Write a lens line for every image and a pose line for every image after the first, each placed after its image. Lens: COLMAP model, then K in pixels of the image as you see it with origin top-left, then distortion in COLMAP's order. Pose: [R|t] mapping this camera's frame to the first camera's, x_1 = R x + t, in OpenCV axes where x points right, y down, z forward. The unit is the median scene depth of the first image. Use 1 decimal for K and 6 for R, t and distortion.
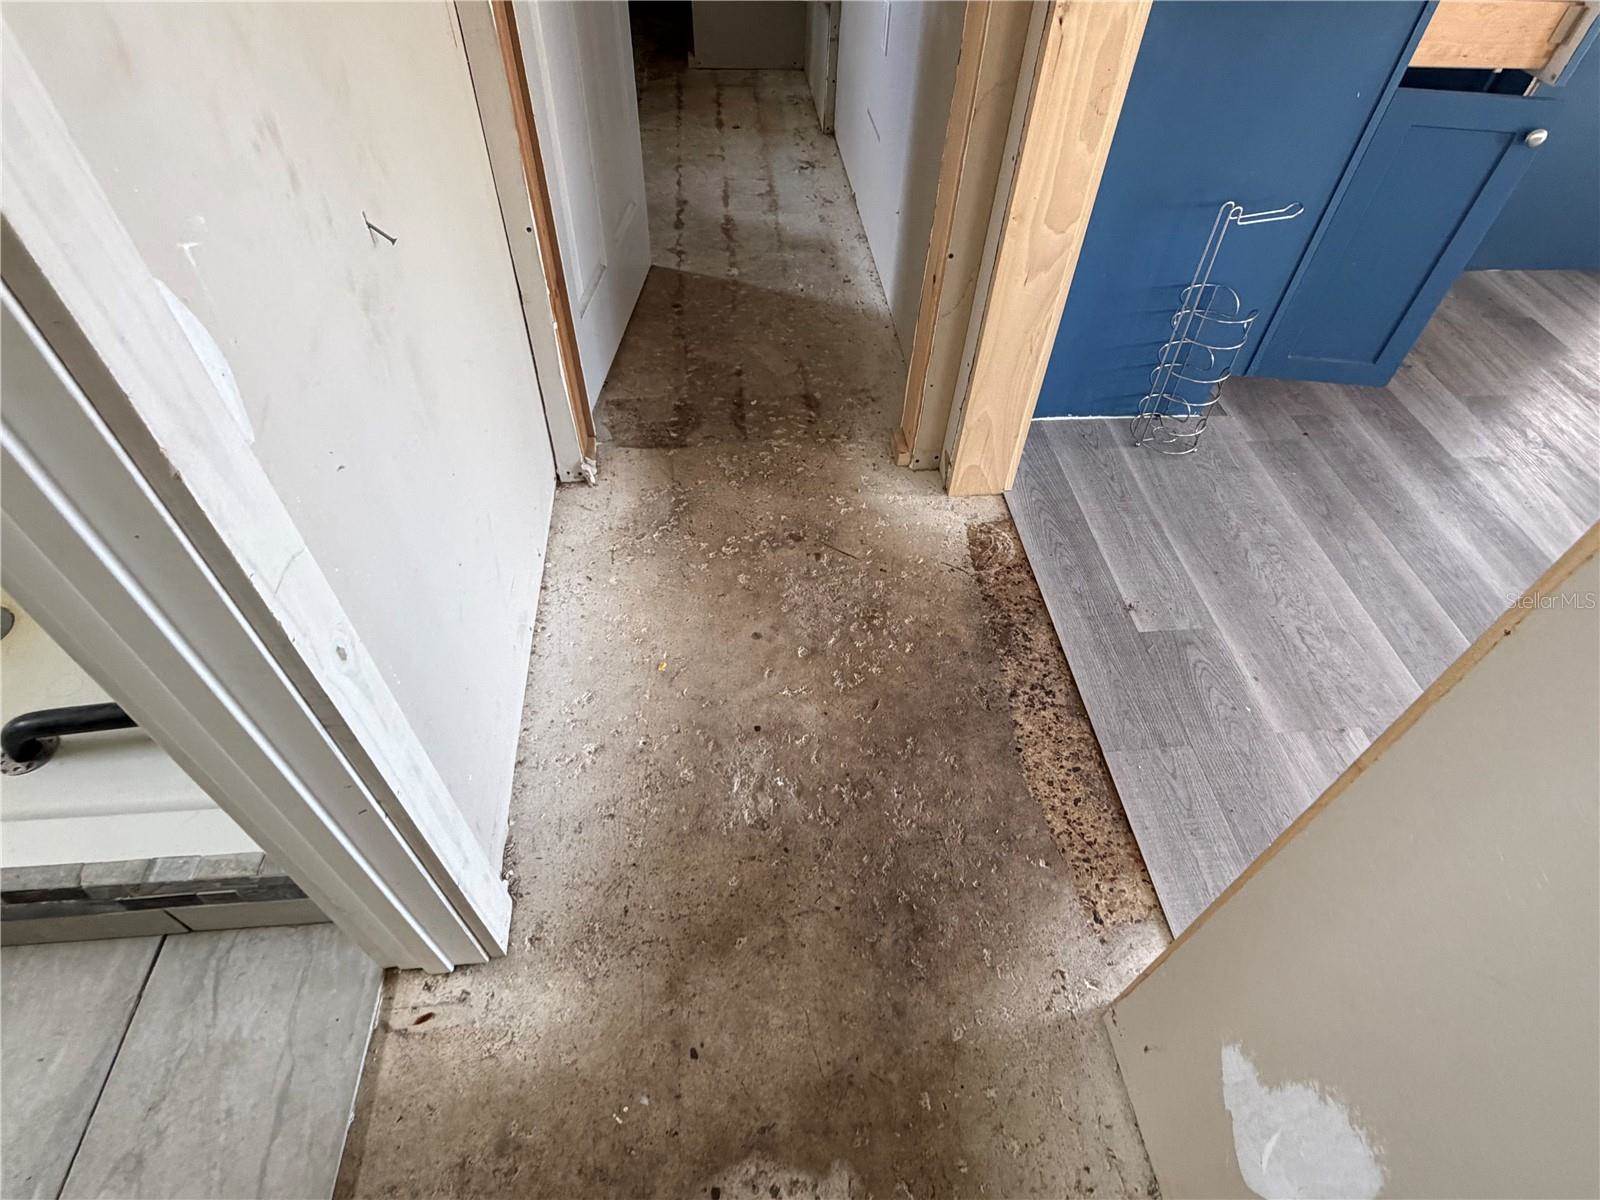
lens RADIAL K [[841.3, 0, 796.6], [0, 841.3, 596.5], [0, 0, 1]] dist [0.000957, -0.002514]
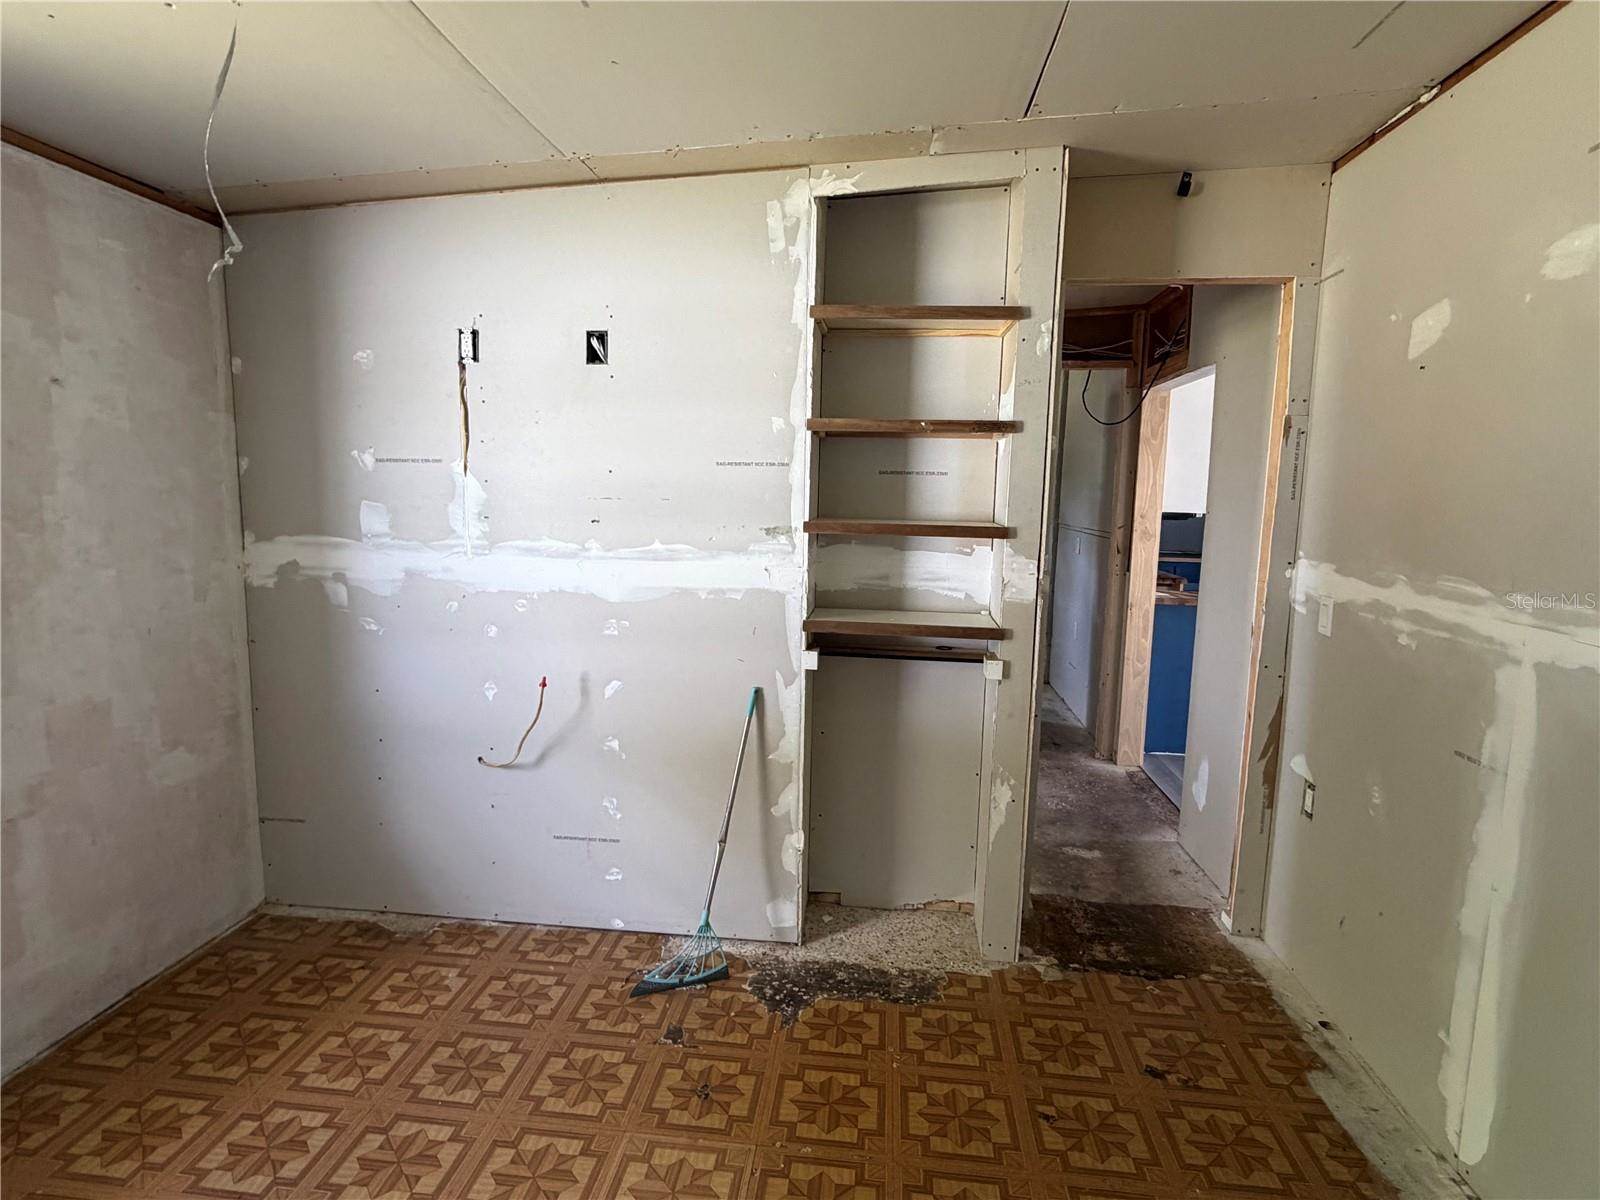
lens RADIAL K [[841.3, 0, 796.8], [0, 841.3, 601.2], [0, 0, 1]] dist [0.000957, -0.002514]
pose [[0.979408, 0.015335, -0.201308, -0.292350], [-0.144096, 0.751494, -0.643812, 1.414183], [0.141408, 0.659562, 0.738229, -1.488777]]
